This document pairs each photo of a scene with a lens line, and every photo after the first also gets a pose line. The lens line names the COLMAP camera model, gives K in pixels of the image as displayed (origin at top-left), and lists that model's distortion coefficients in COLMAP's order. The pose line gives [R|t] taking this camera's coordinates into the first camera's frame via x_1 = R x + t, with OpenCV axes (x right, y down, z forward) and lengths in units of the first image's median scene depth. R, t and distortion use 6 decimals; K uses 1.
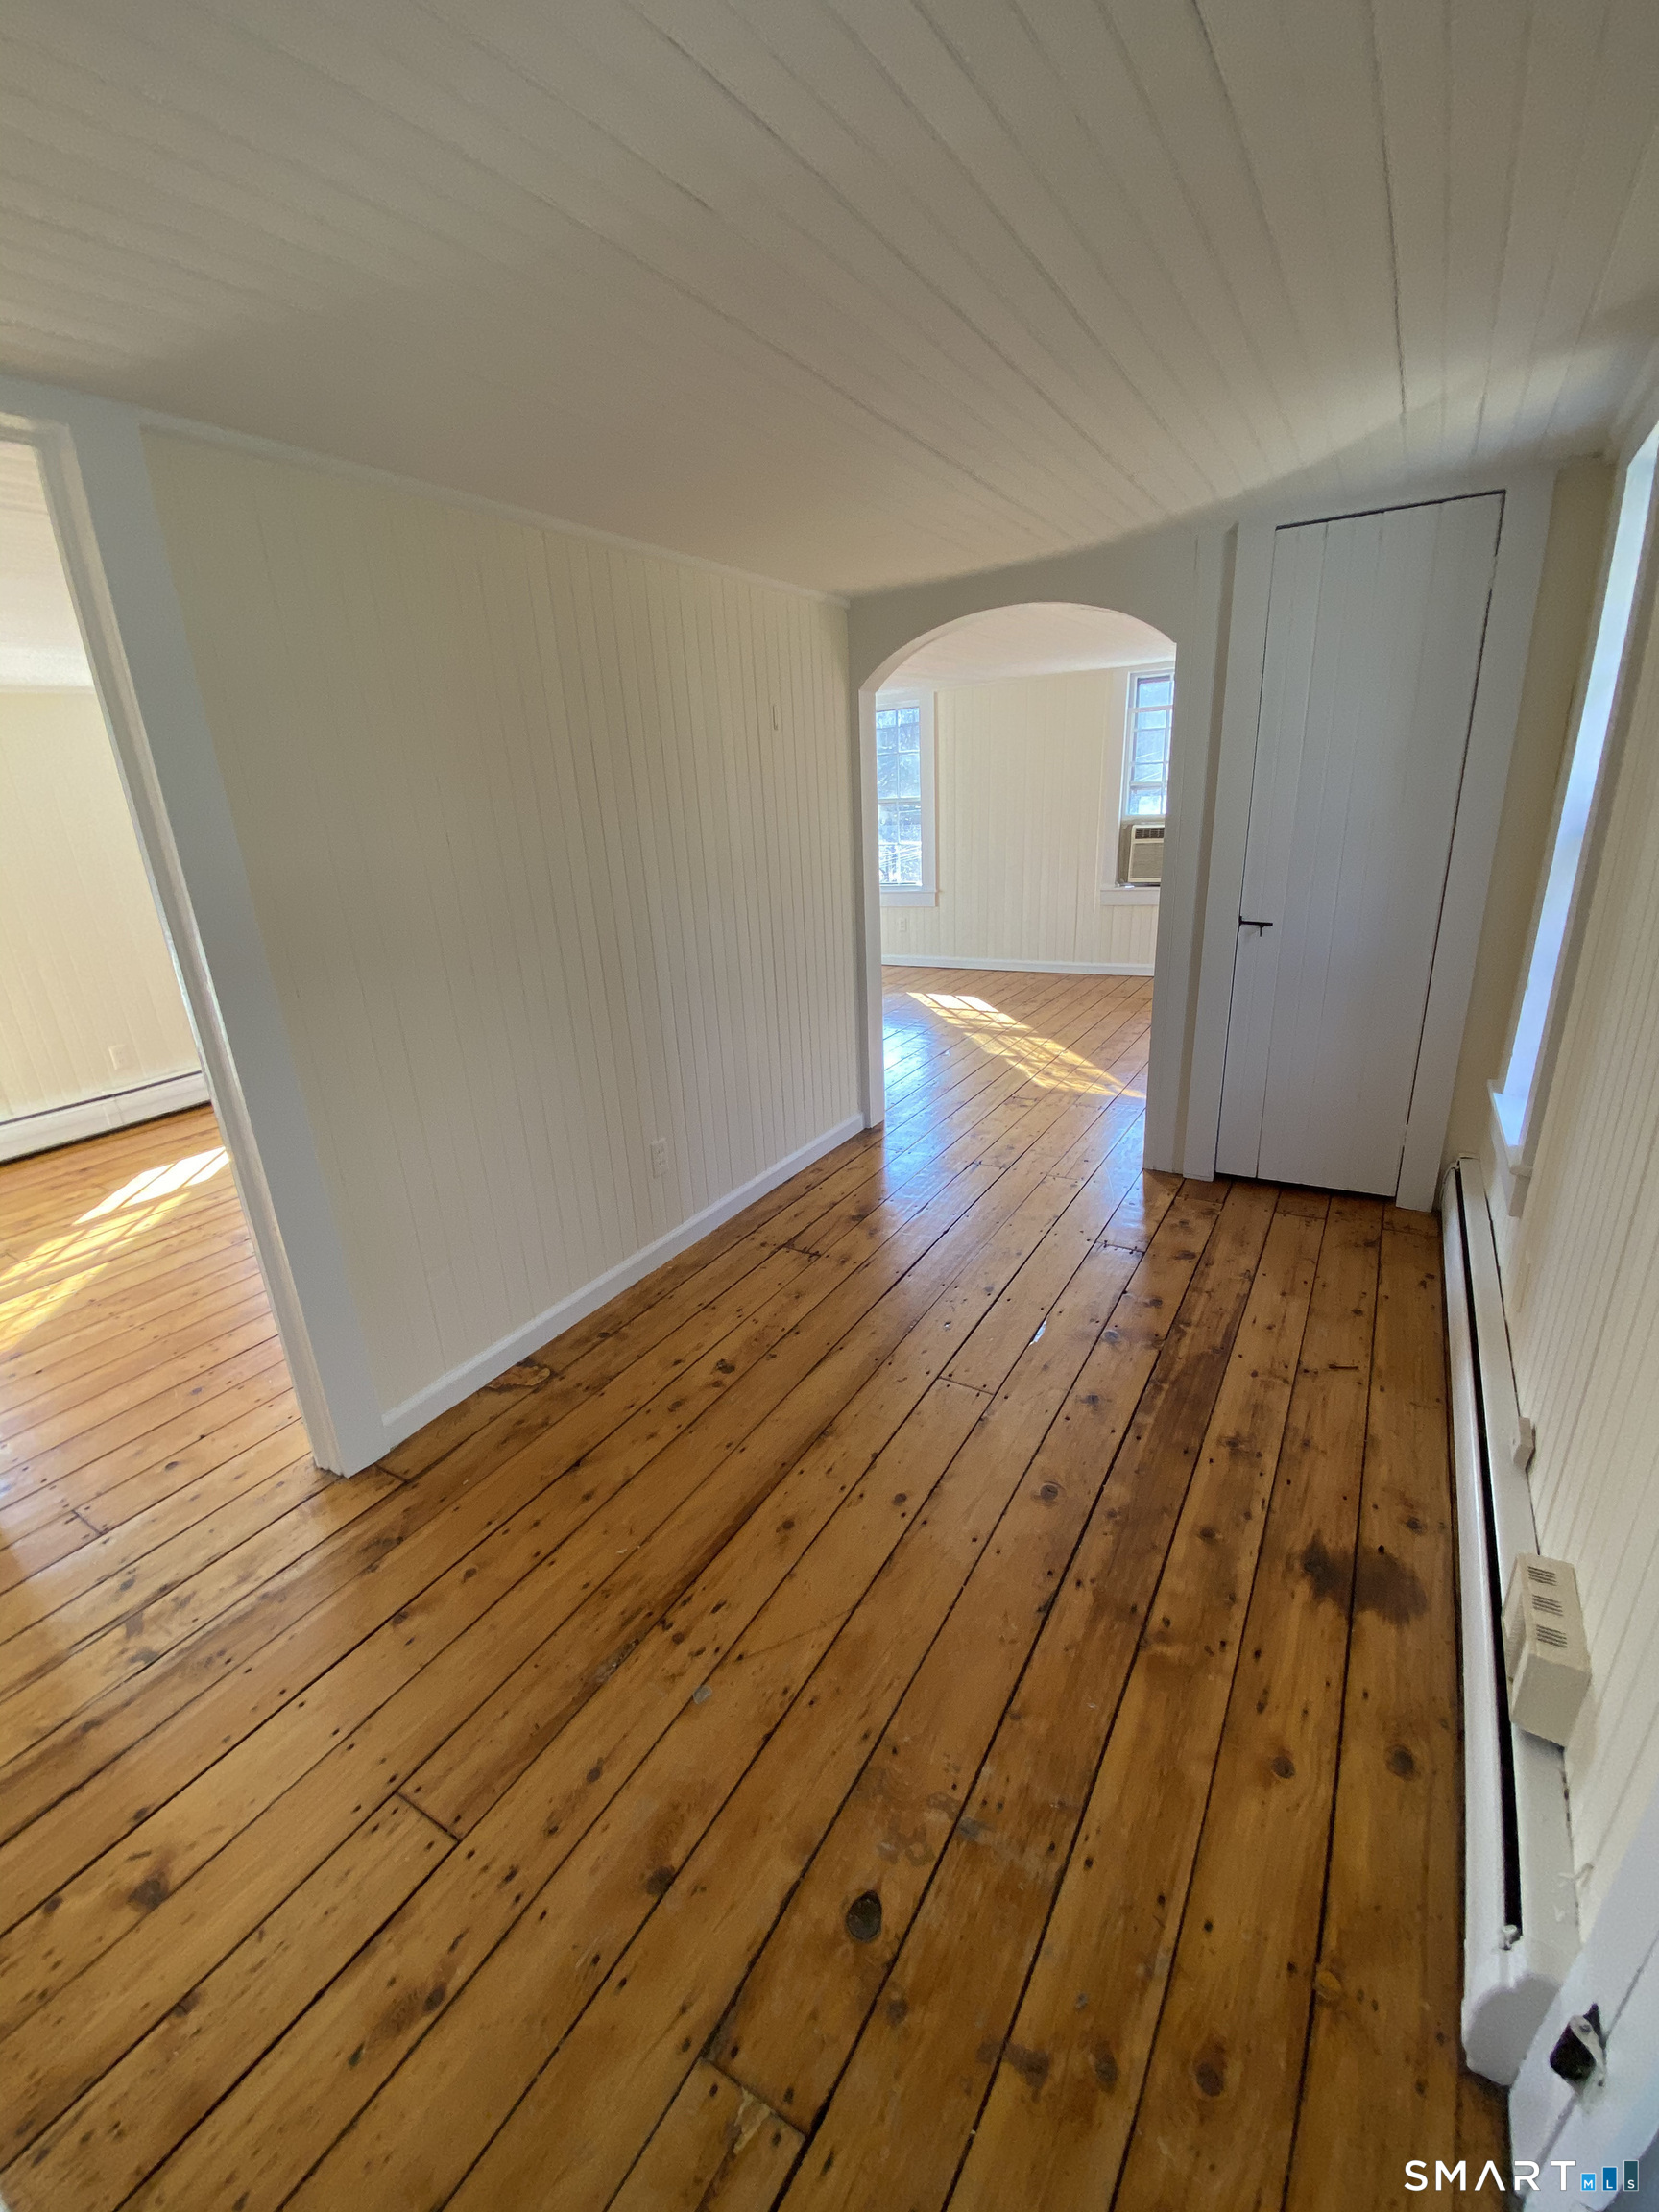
lens RADIAL K [[904.3, 0, 829.5], [0, 904.3, 1106.0], [0, 0, 1]] dist [-0.000077, -0.000005]
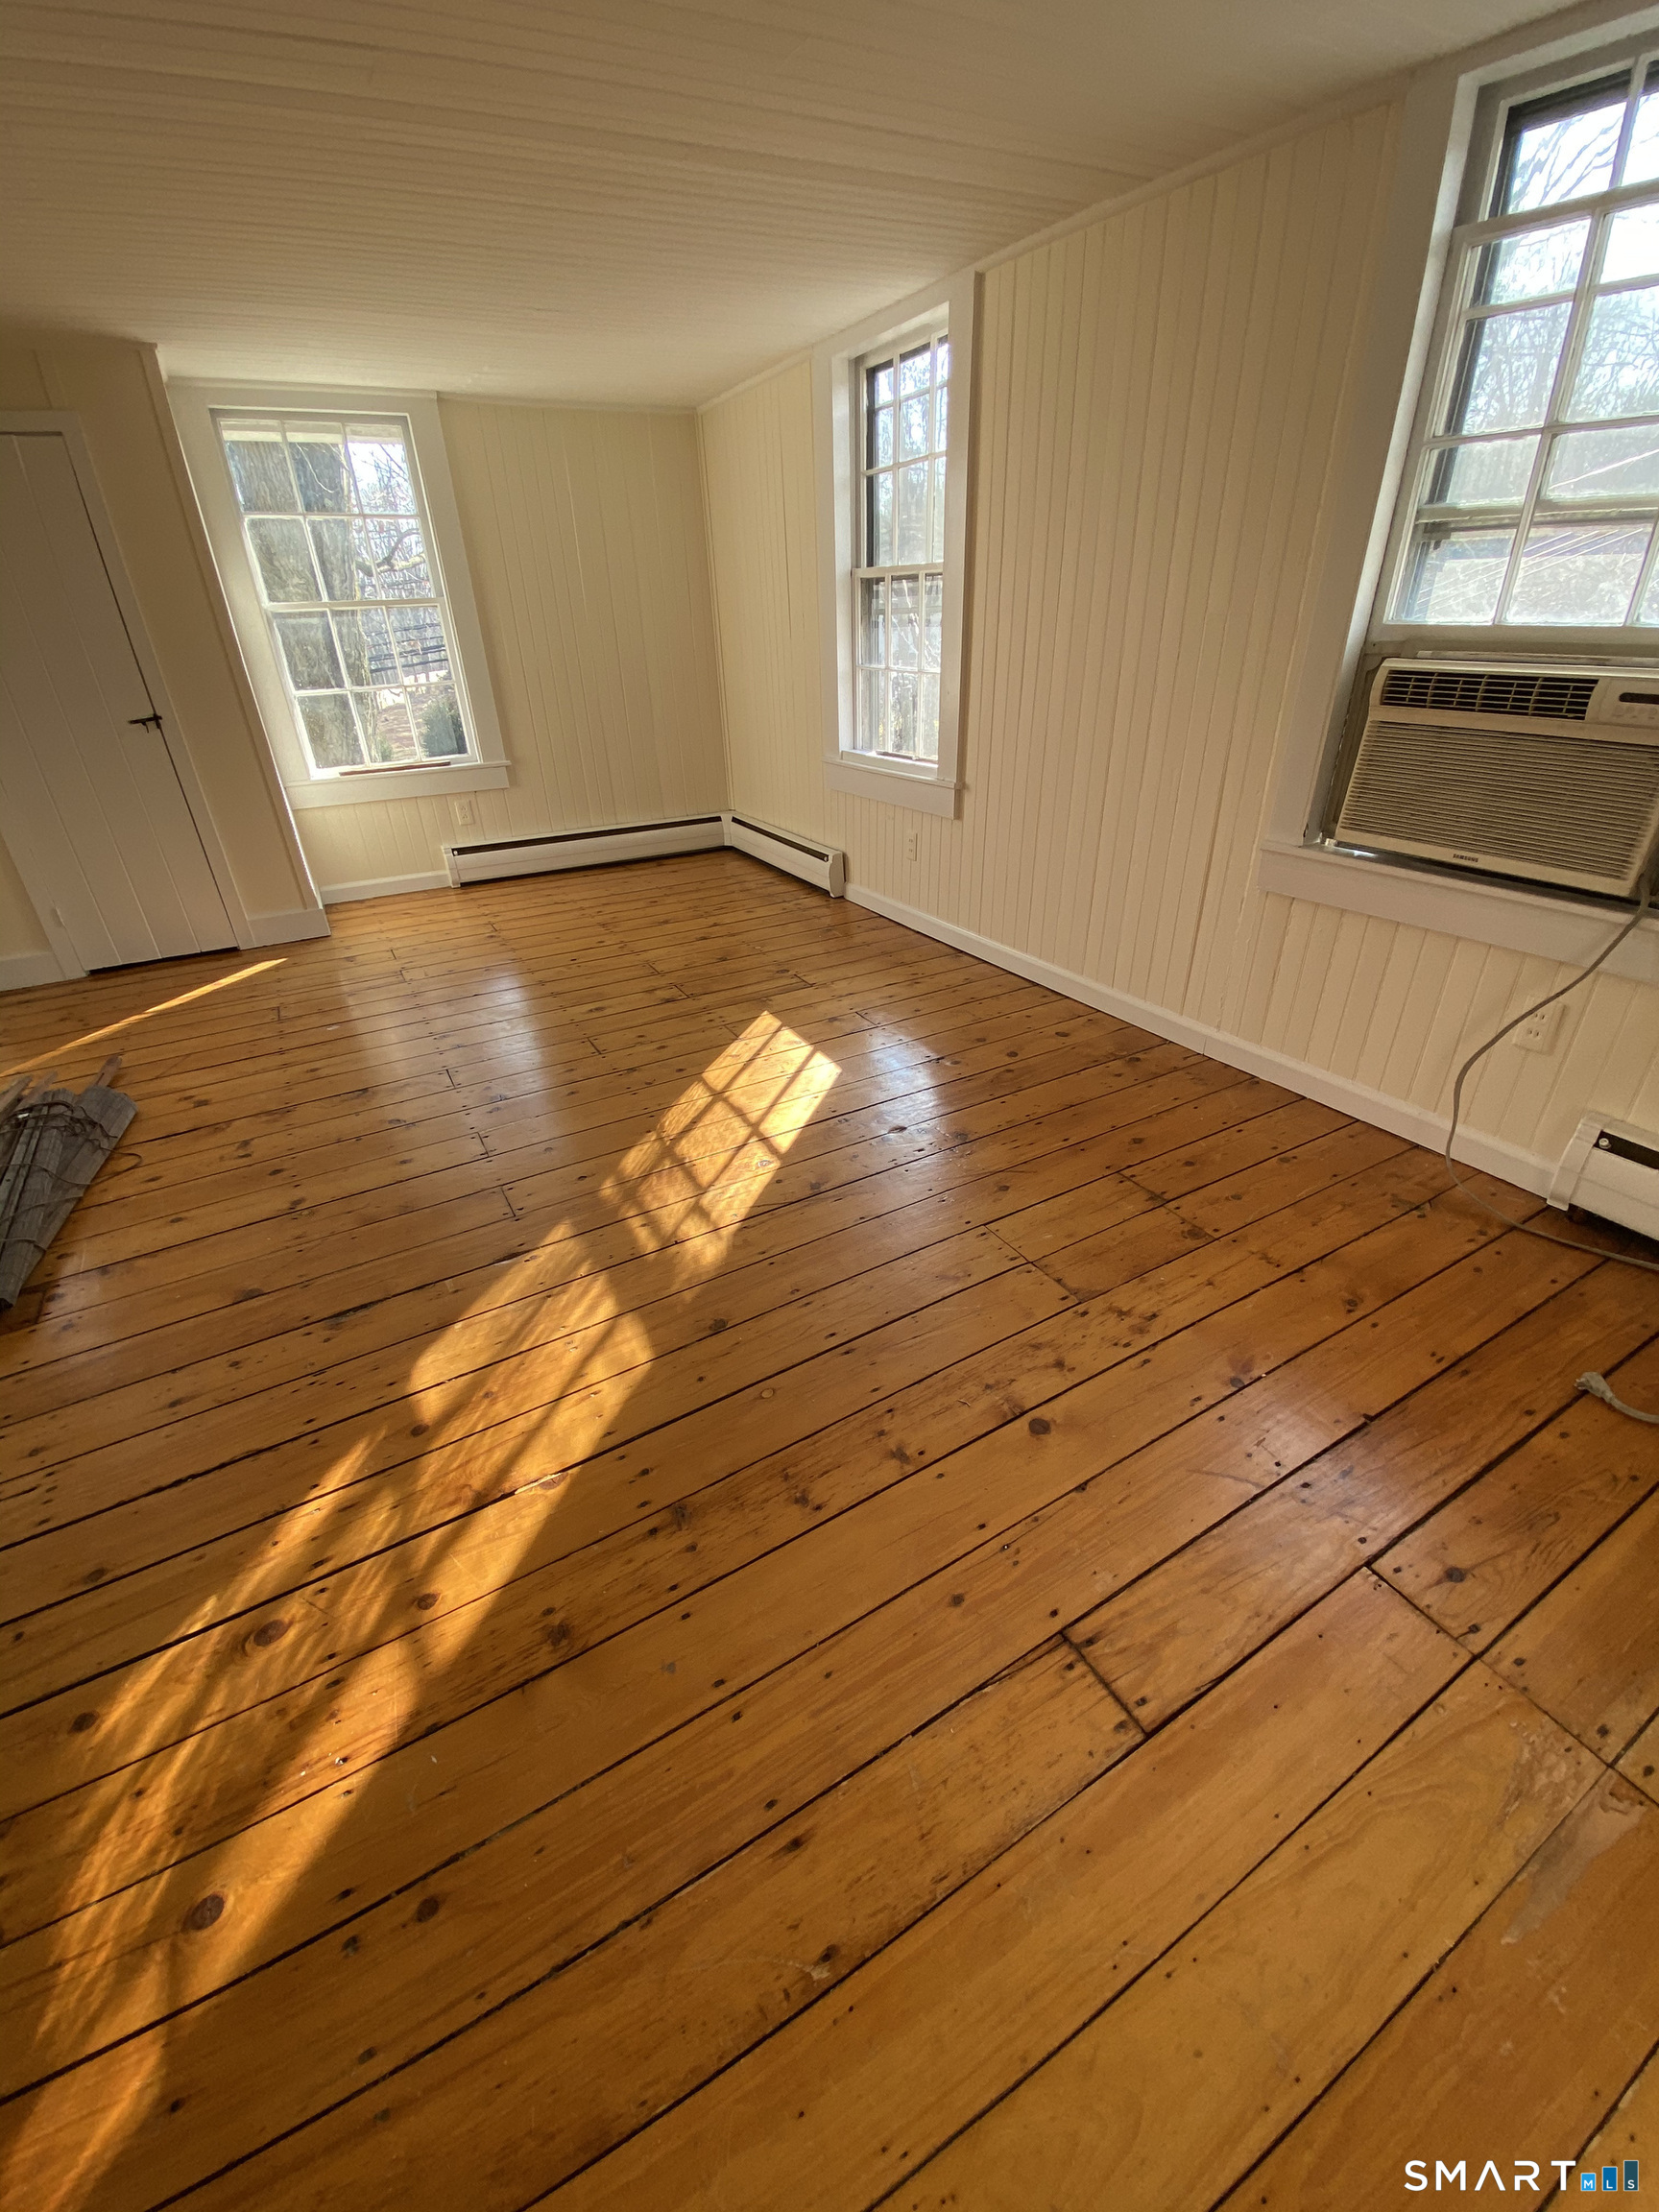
lens RADIAL K [[904.3, 0, 829.5], [0, 904.3, 1106.0], [0, 0, 1]] dist [-0.000077, -0.000005]
pose [[0.882318, 0.253132, -0.396785, 0.417038], [-0.172978, 0.958455, 0.226808, -0.251781], [0.437714, -0.131482, 0.889449, 0.776811]]
